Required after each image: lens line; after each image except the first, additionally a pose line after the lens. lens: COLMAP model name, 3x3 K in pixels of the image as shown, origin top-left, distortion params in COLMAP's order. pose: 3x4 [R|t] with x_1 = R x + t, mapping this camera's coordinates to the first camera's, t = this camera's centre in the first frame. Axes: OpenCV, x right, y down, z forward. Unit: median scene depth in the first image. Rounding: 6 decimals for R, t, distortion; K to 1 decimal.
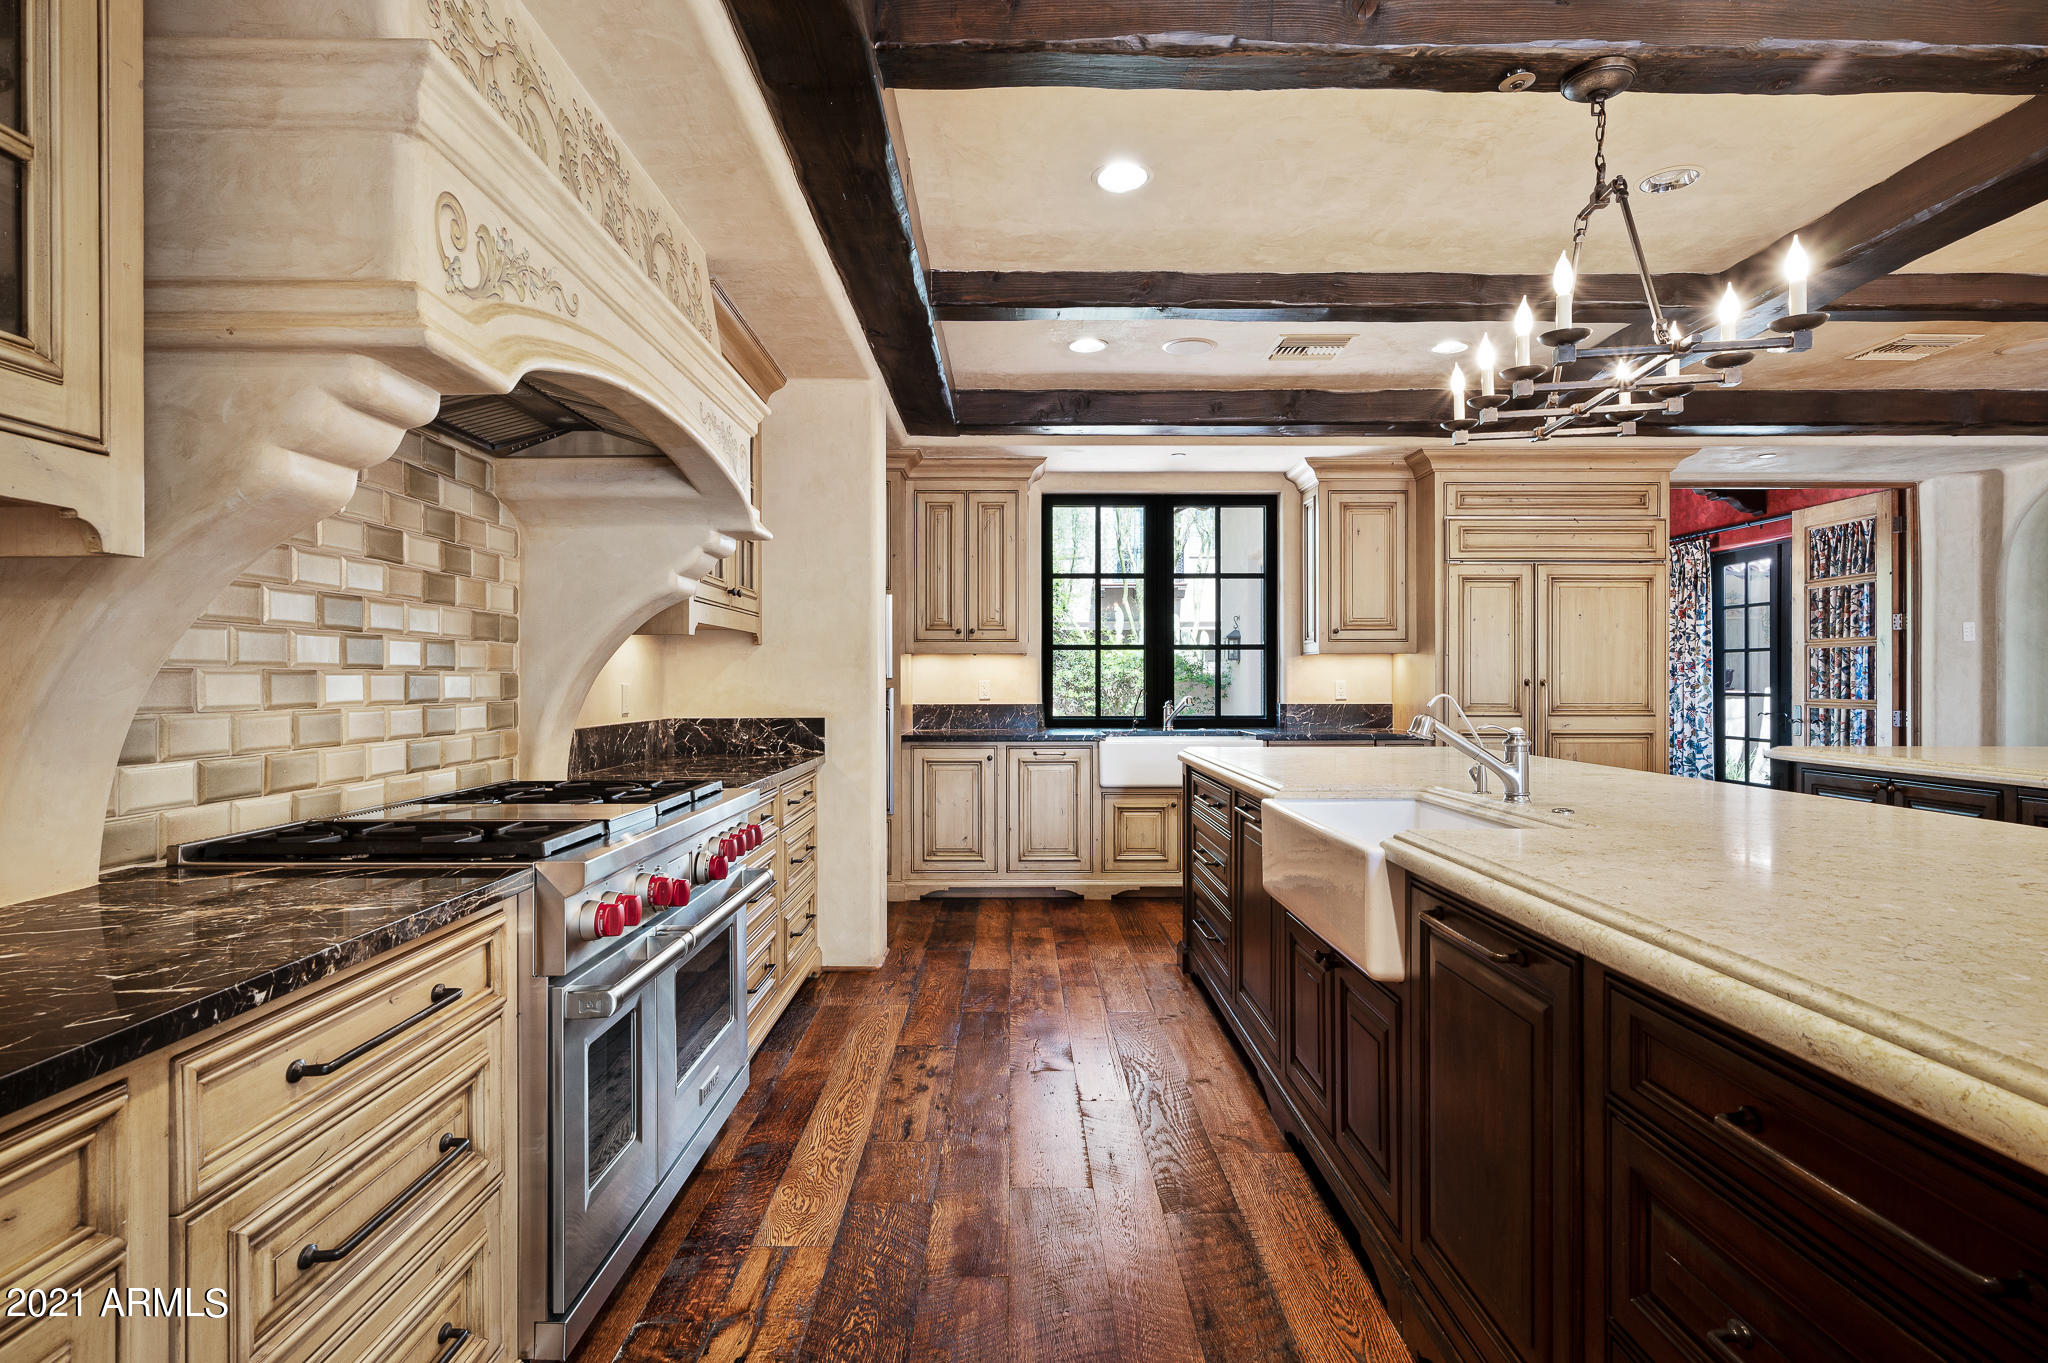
lens RADIAL K [[1064.5, 0, 1019.4], [0, 1064.5, 682.3], [0, 0, 1]] dist [0.003468, 0.000004]
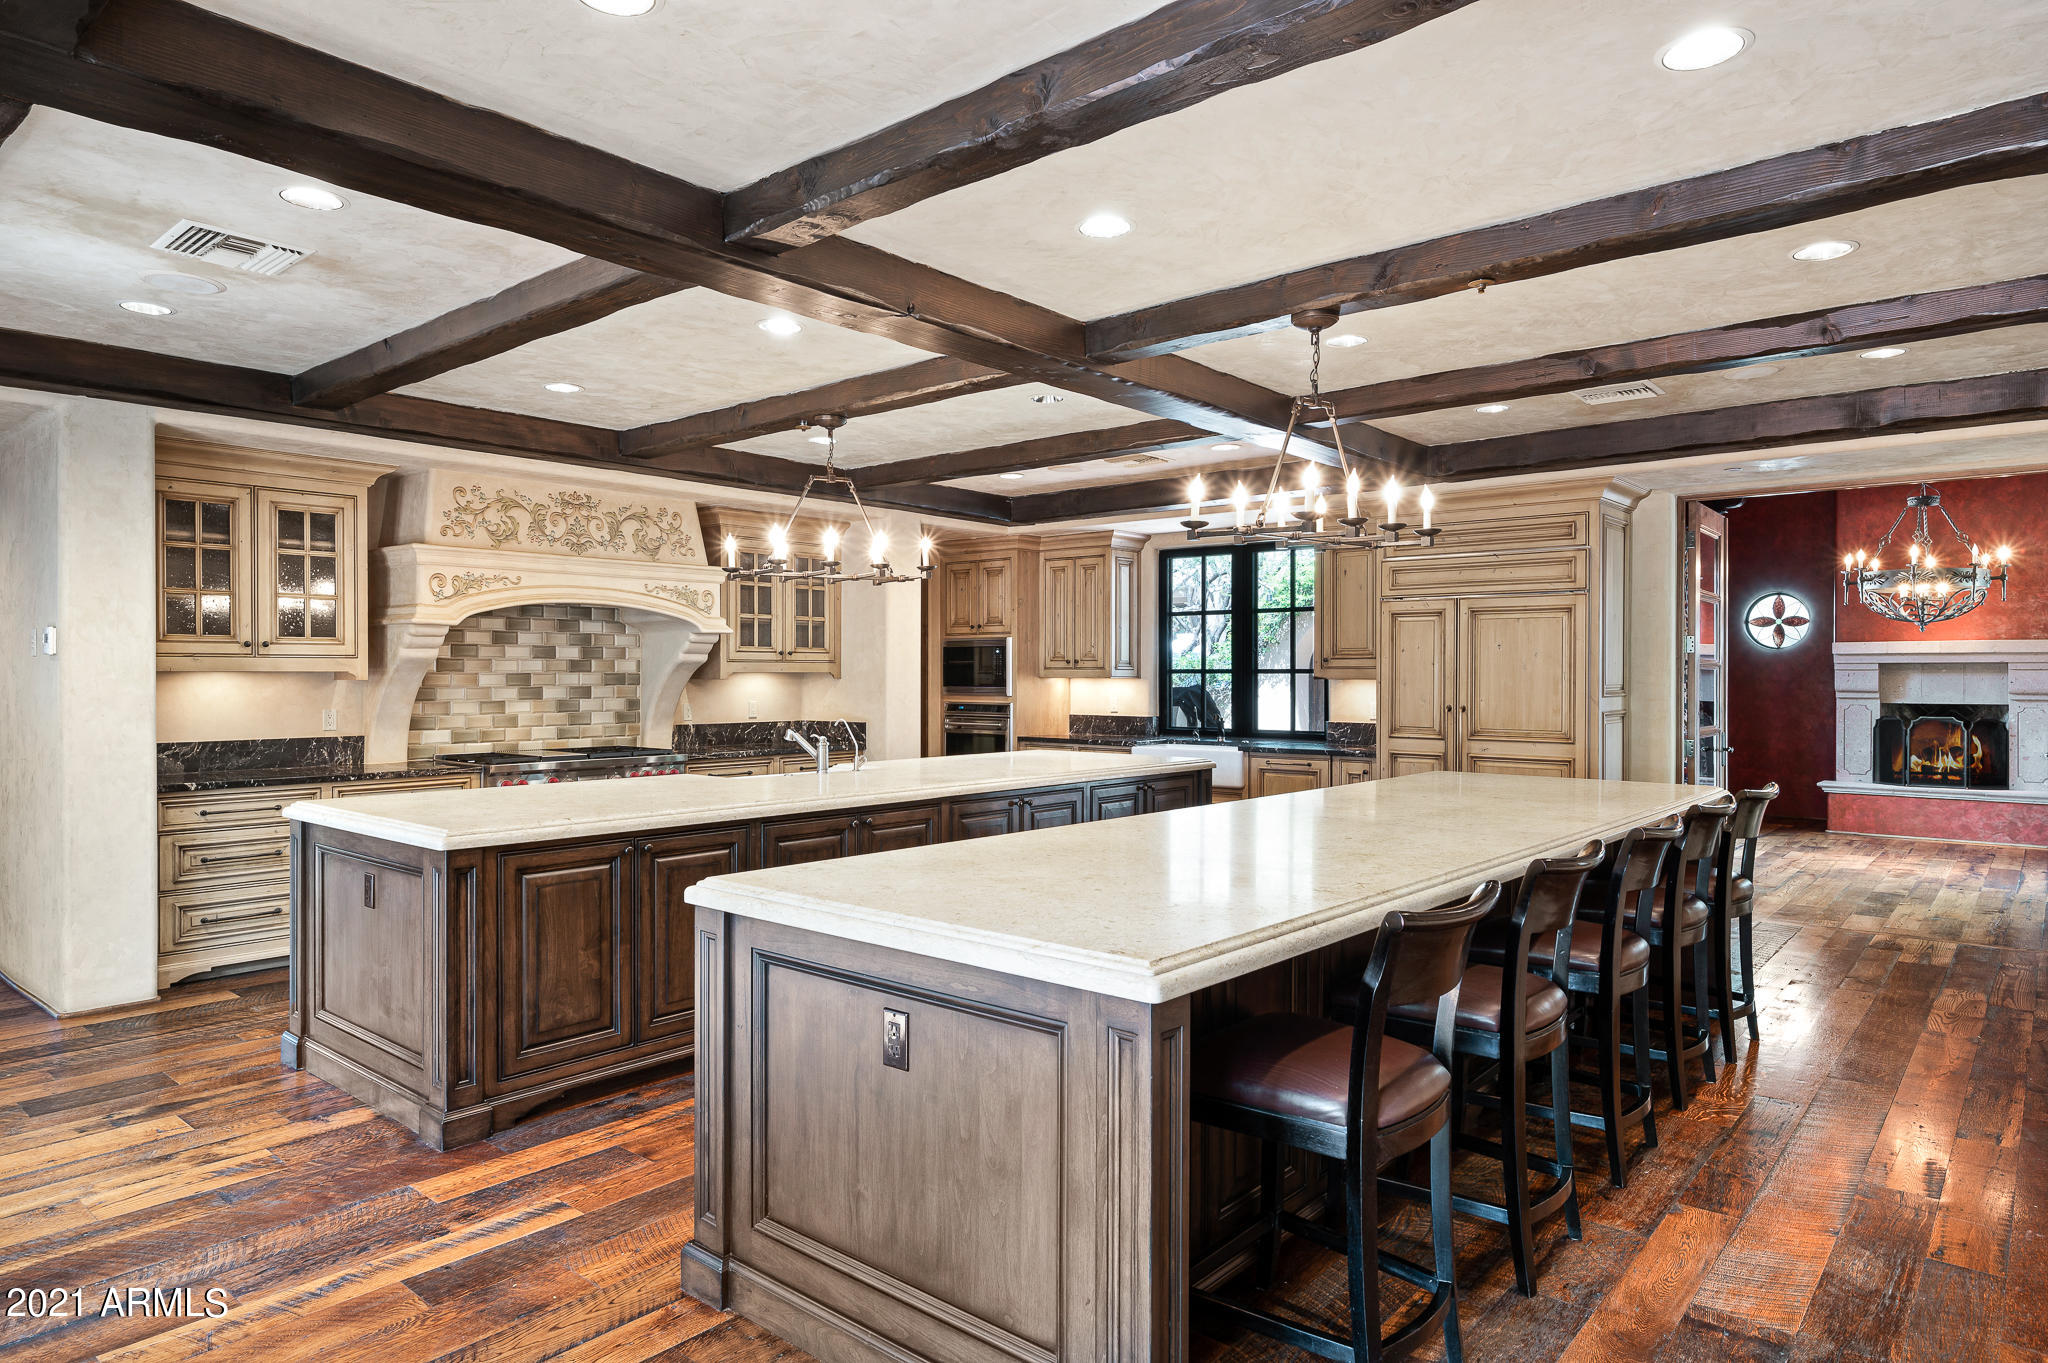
lens RADIAL K [[1218.8, 0, 1019.0], [0, 1218.8, 679.0], [0, 0, 1]] dist [0.019787, 0.000681]
pose [[0.758904, 0.003960, -0.651190, 0.836365], [-0.003496, 0.999992, 0.002007, -0.026620], [0.651193, 0.000754, 0.758912, -0.198553]]
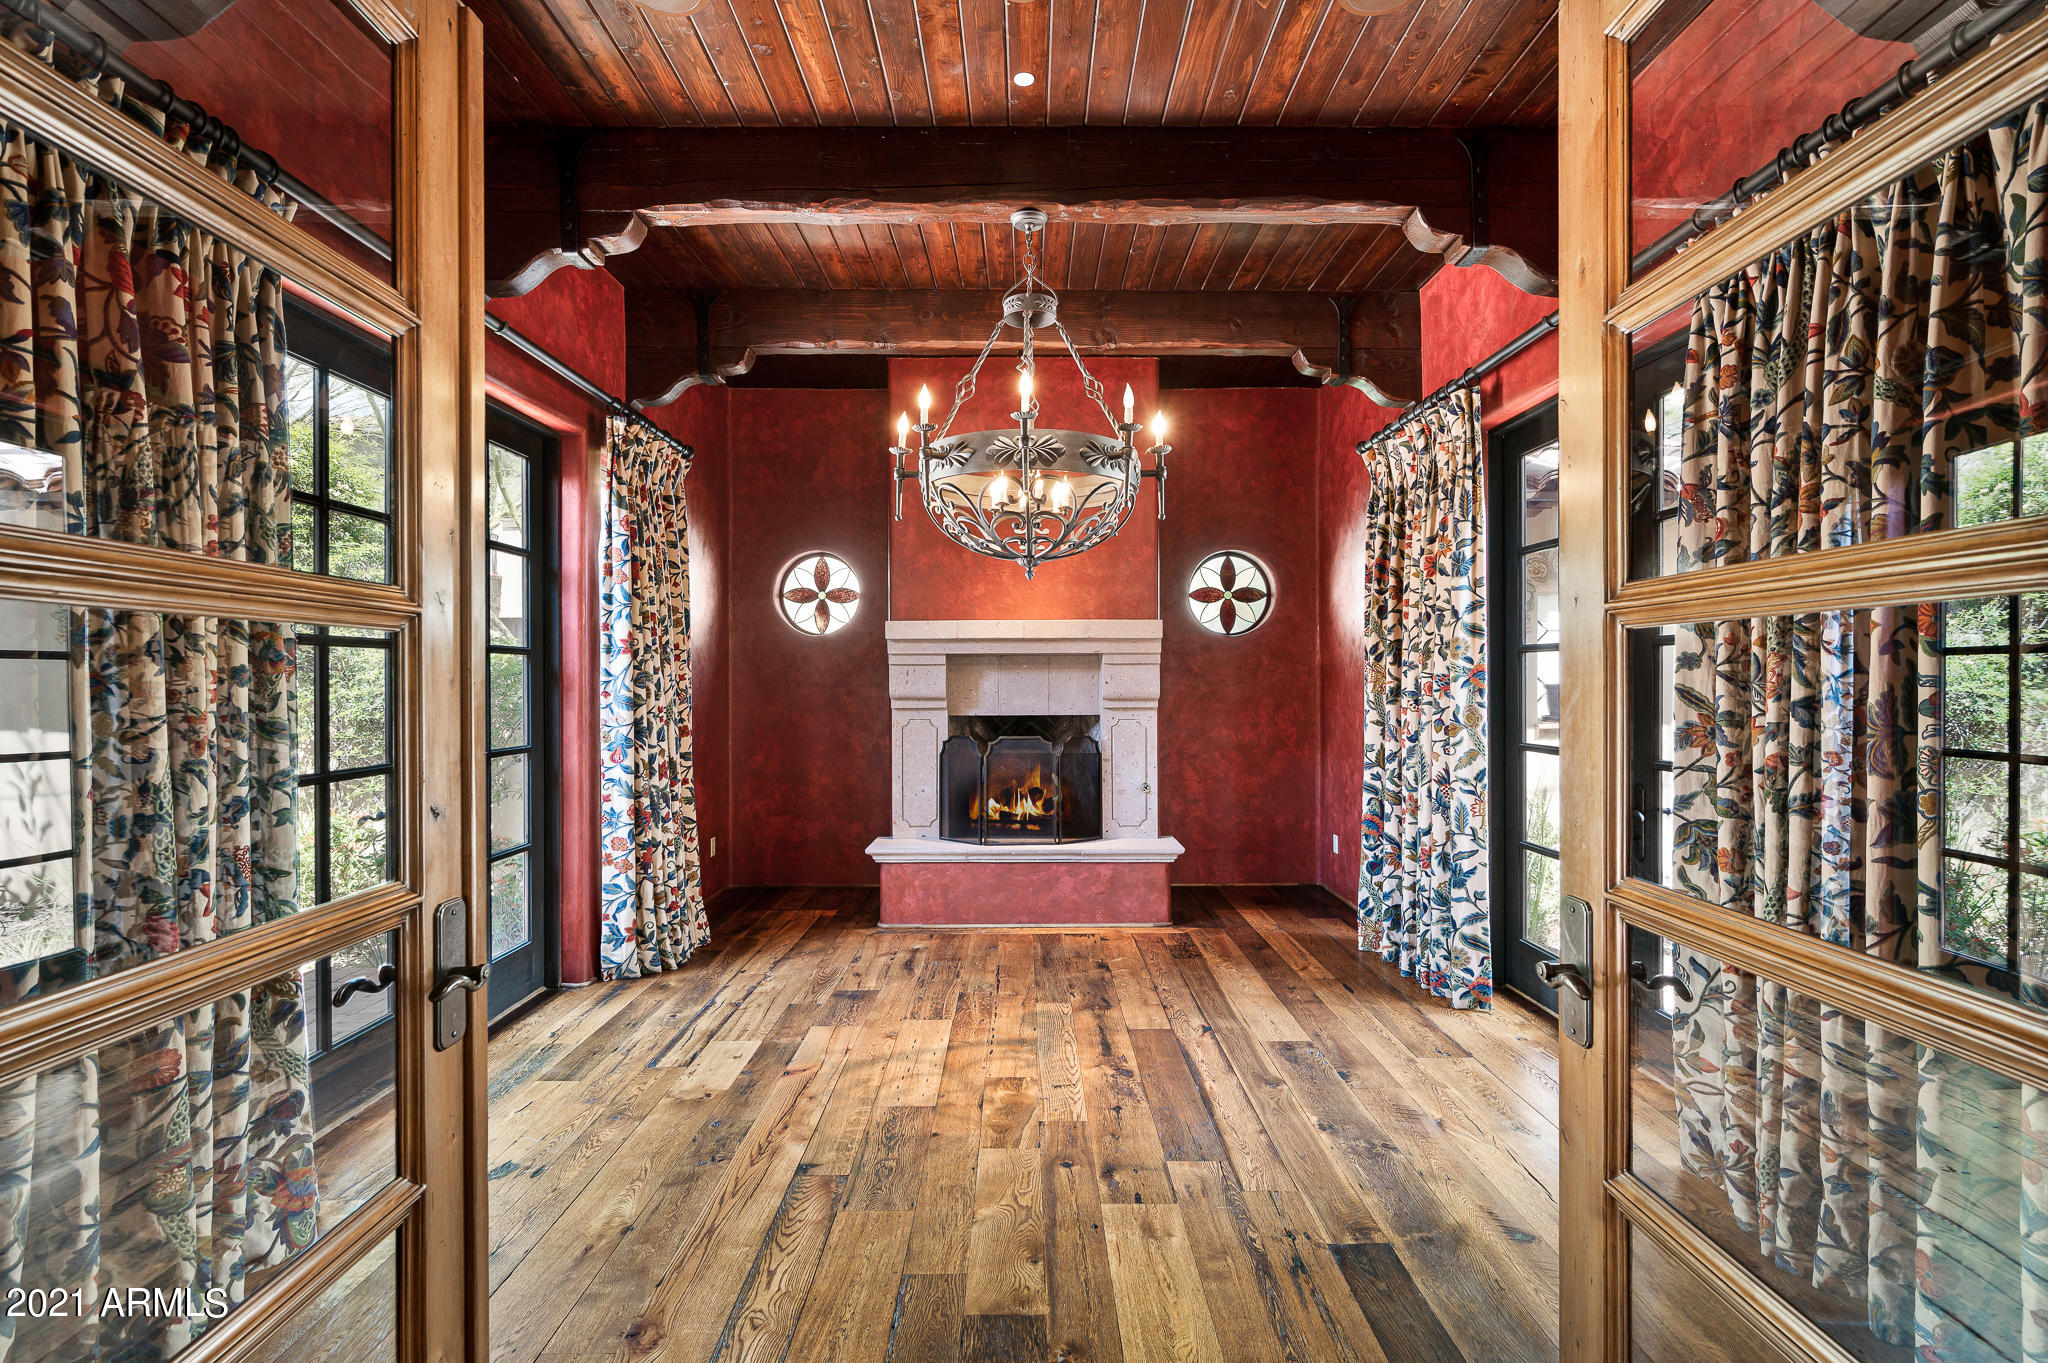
lens RADIAL K [[987.3, 0, 1023.0], [0, 987.3, 685.0], [0, 0, 1]] dist [0.002321, 0.000176]
pose [[0.999995, -0.002888, -0.001544, 0.708556], [0.002894, 0.999988, 0.003994, -0.025669], [0.001533, -0.003998, 0.999991, 0.920218]]
